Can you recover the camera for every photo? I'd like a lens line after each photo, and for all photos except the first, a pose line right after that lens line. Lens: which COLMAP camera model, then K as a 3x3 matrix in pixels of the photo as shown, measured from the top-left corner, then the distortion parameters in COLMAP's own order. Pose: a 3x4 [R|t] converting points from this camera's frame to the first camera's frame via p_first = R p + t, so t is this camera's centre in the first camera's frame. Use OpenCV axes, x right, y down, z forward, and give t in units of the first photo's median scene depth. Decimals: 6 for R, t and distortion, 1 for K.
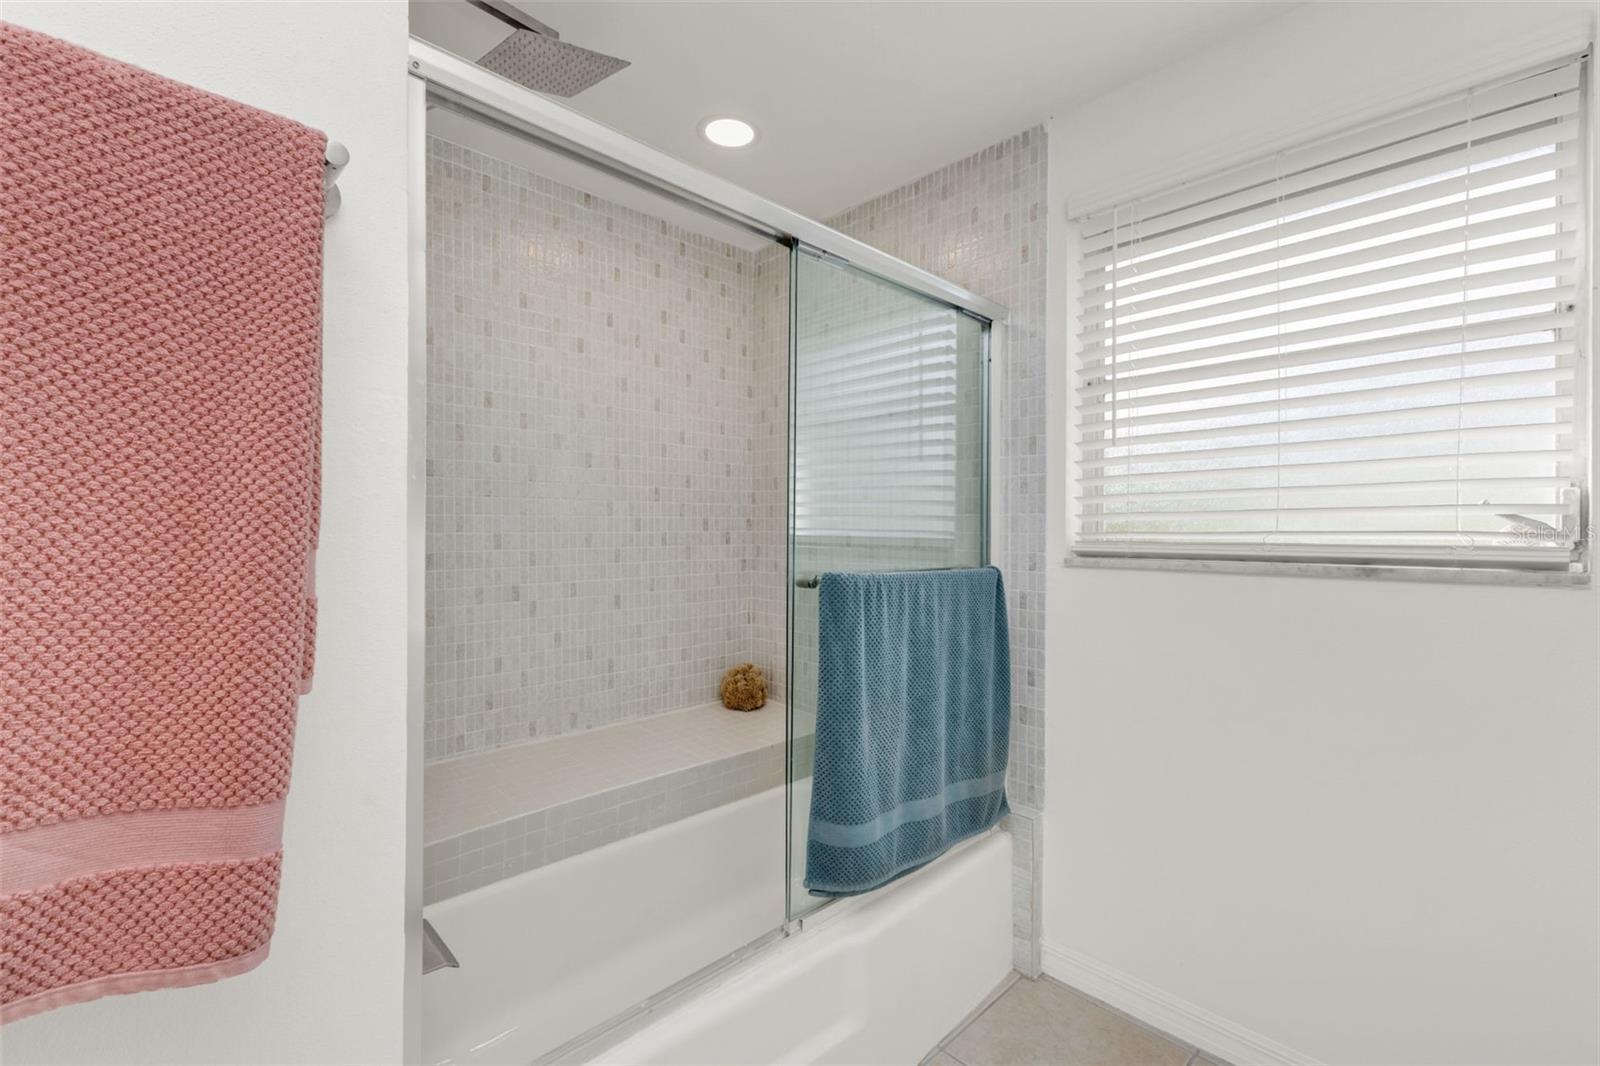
lens RADIAL K [[685.0, 0, 796.0], [0, 685.0, 530.3], [0, 0, 1]] dist [0.005407, 0.000630]
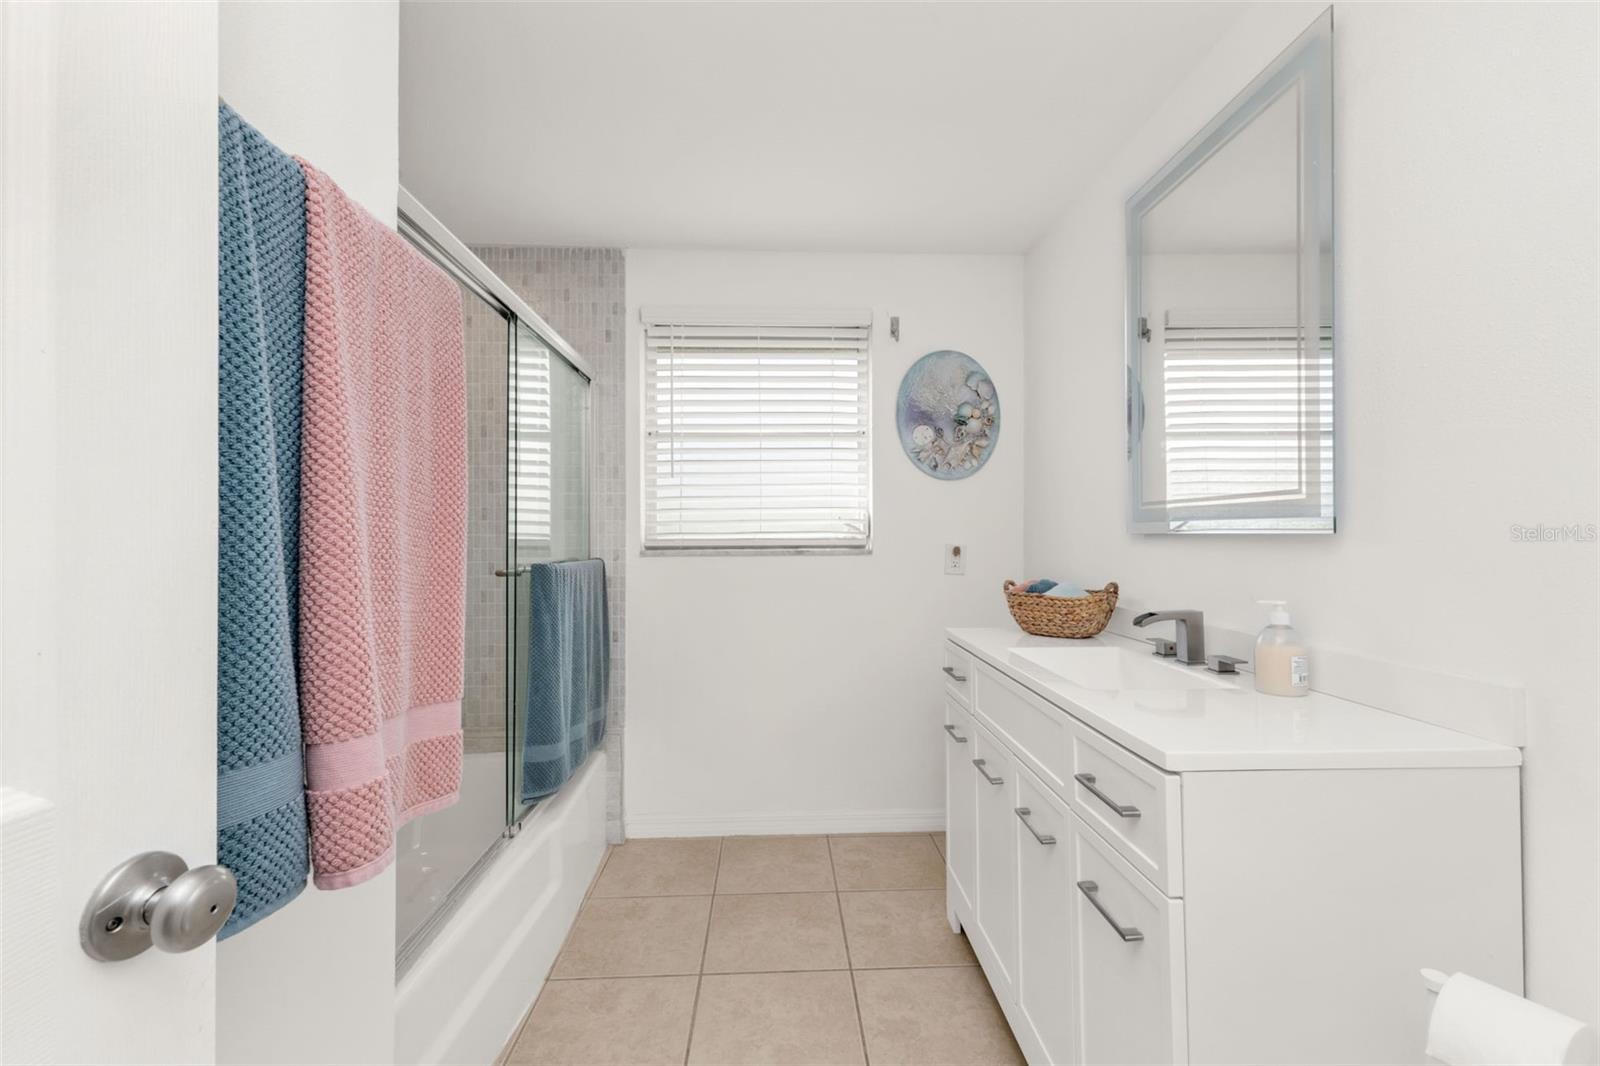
lens RADIAL K [[685.0, 0, 799.5], [0, 685.0, 529.7], [0, 0, 1]] dist [0.005407, 0.000630]
pose [[0.660650, -0.003840, 0.750684, -0.481240], [0.006831, 0.999976, -0.000897, -0.001542], [-0.750663, 0.005721, 0.660661, -0.228866]]
